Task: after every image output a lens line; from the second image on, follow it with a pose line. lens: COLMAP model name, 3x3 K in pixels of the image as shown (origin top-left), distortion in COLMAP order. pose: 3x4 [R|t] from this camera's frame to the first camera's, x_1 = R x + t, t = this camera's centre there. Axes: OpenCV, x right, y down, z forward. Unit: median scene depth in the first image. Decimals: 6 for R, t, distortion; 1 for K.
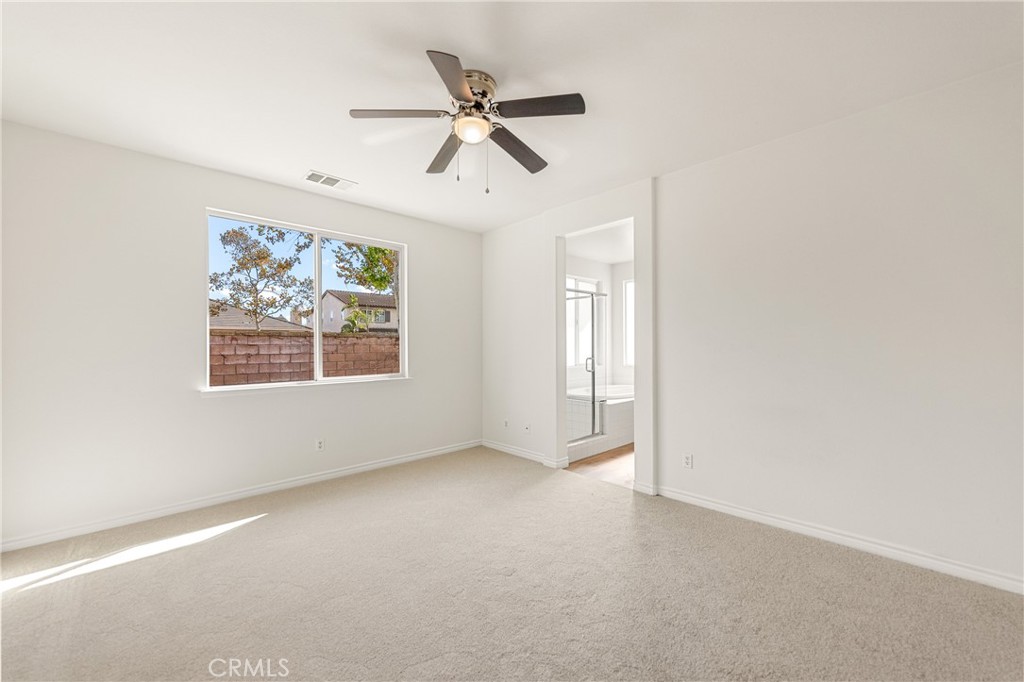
lens RADIAL K [[414.5, 0, 511.2], [0, 414.5, 345.0], [0, 0, 1]] dist [0.004231, 0.000214]
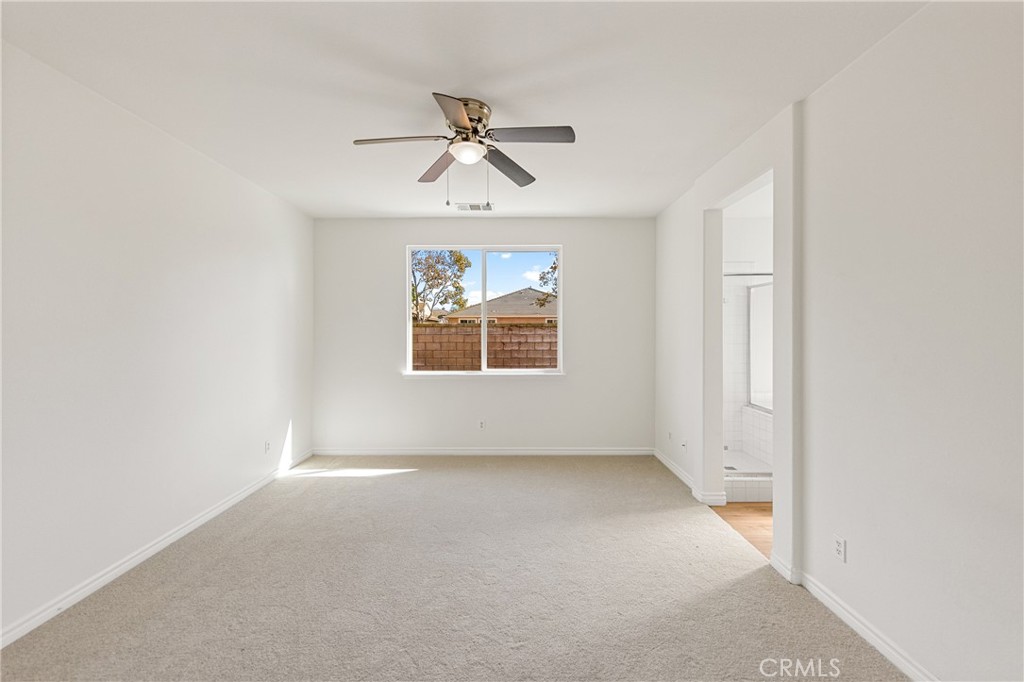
lens RADIAL K [[414.5, 0, 494.6], [0, 414.5, 326.0], [0, 0, 1]] dist [0.004231, 0.000214]
pose [[0.711345, -0.005230, -0.702823, 0.367057], [0.000168, 0.999974, -0.007272, -0.033219], [0.702843, 0.005055, 0.711327, 0.148293]]
